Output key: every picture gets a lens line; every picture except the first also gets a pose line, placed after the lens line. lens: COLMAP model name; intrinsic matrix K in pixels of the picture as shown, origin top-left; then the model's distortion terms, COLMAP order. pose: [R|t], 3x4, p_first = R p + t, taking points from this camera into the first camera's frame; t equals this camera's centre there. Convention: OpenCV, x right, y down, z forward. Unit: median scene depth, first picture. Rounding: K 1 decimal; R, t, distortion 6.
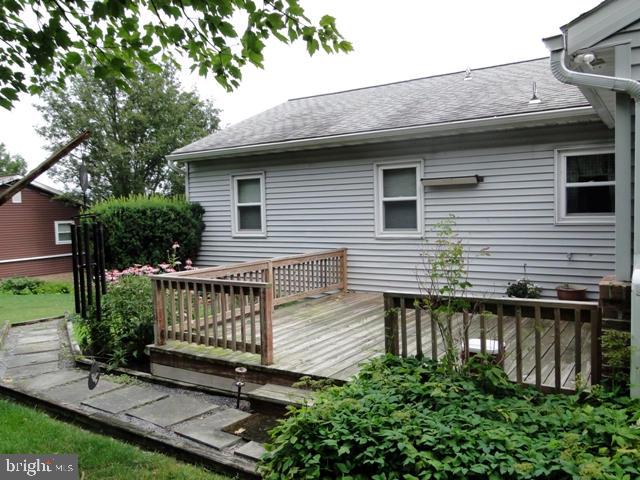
lens RADIAL K [[532.2, 0, 320.0], [0, 532.2, 240.0], [0, 0, 1]] dist [0.001155, -0.003478]
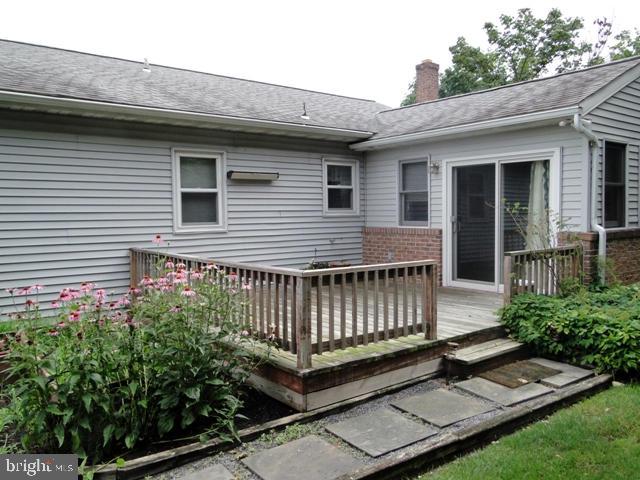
lens RADIAL K [[532.2, 0, 320.0], [0, 532.2, 240.0], [0, 0, 1]] dist [0.001155, -0.003478]
pose [[0.326757, -0.026590, 0.944734, -0.679771], [0.056641, 0.998358, 0.008509, 0.013626], [-0.943410, 0.050731, 0.327727, 0.514167]]
